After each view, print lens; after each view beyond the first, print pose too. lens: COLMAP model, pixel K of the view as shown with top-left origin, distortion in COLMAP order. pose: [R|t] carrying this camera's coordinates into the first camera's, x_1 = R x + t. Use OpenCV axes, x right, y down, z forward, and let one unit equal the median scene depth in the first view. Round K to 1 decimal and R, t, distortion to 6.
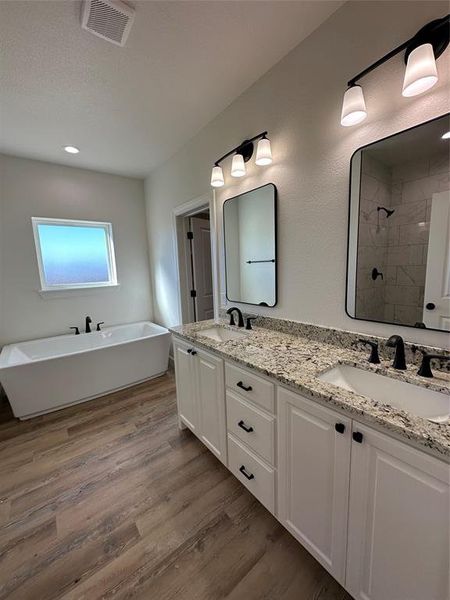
lens RADIAL K [[237.8, 0, 226.9], [0, 237.8, 300.1], [0, 0, 1]] dist [-0.004445, 0.000387]
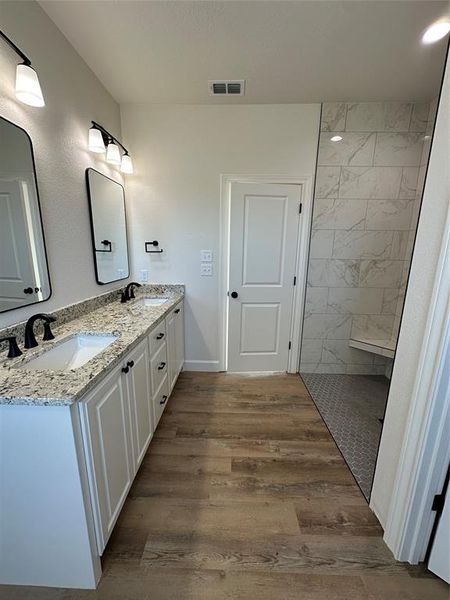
lens RADIAL K [[237.8, 0, 225.8], [0, 237.8, 299.5], [0, 0, 1]] dist [-0.004445, 0.000387]
pose [[-0.767449, -0.109938, 0.631613, -0.920159], [0.103238, 0.951138, 0.290994, -0.169397], [-0.632743, 0.288530, -0.718601, 1.472578]]
